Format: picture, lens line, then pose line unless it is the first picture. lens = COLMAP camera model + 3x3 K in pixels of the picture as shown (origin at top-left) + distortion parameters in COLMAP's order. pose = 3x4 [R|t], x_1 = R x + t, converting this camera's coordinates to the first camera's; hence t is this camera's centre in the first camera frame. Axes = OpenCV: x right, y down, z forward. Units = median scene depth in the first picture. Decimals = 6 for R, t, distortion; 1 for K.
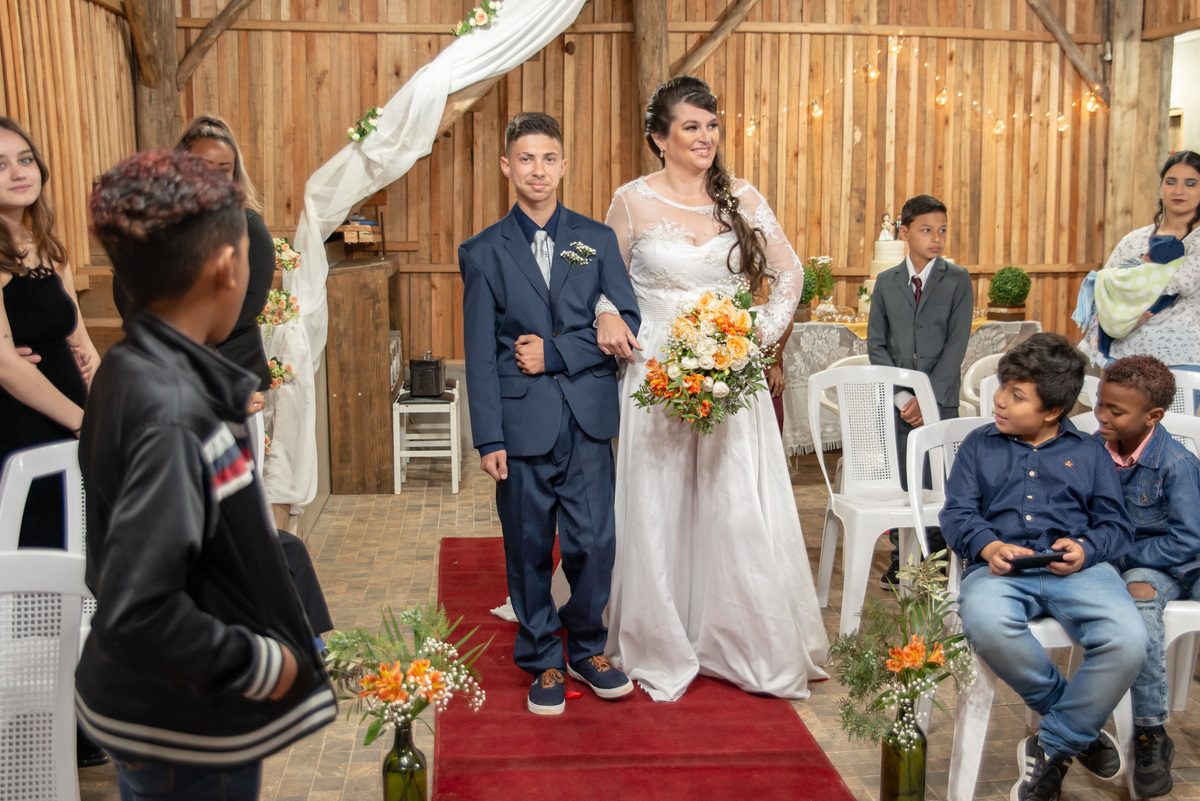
lens RADIAL K [[971.0, 0, 618.8], [0, 971.0, 394.5], [0, 0, 1]] dist [-0.039358, 0.004319]
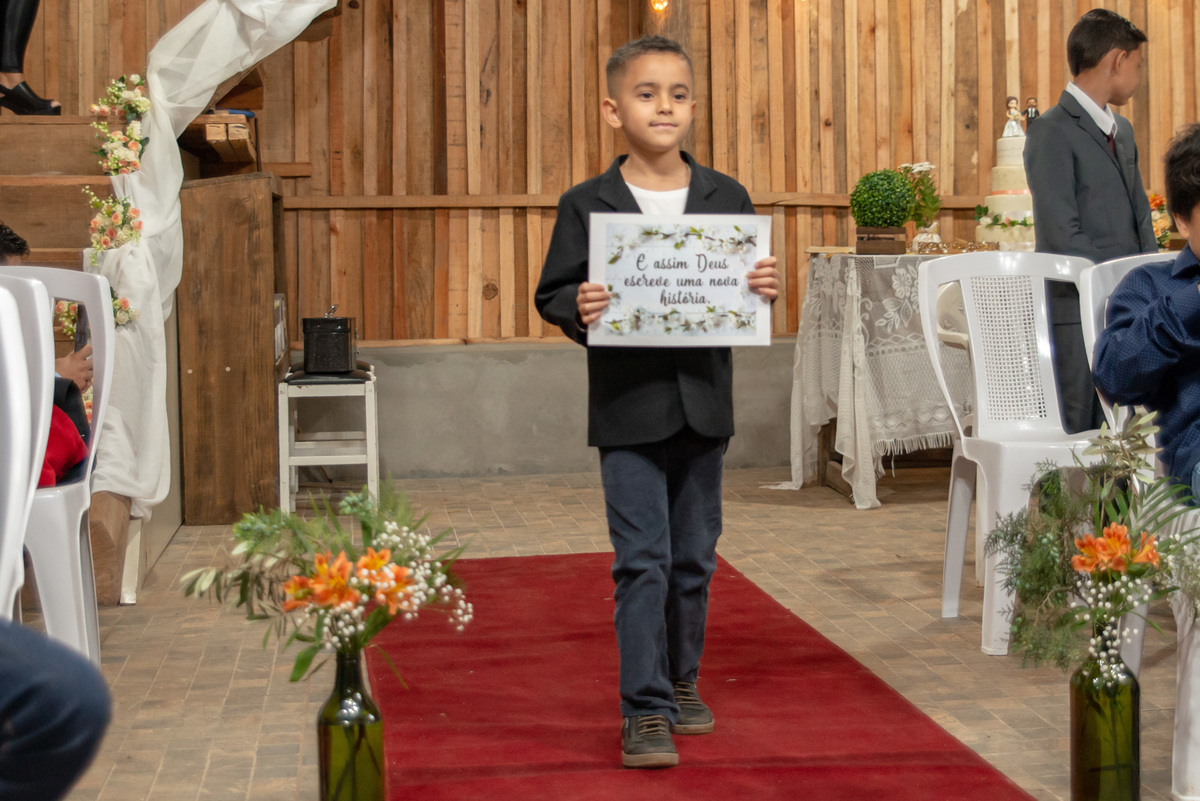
lens RADIAL K [[1493.2, 0, 601.5], [0, 1493.2, 399.0], [0, 0, 1]] dist [-0.037390, 0.007739]
pose [[0.999821, -0.016100, 0.009982, -0.023925], [0.016810, 0.996994, -0.075635, 0.101924], [-0.008735, 0.075789, 0.997086, -0.011884]]
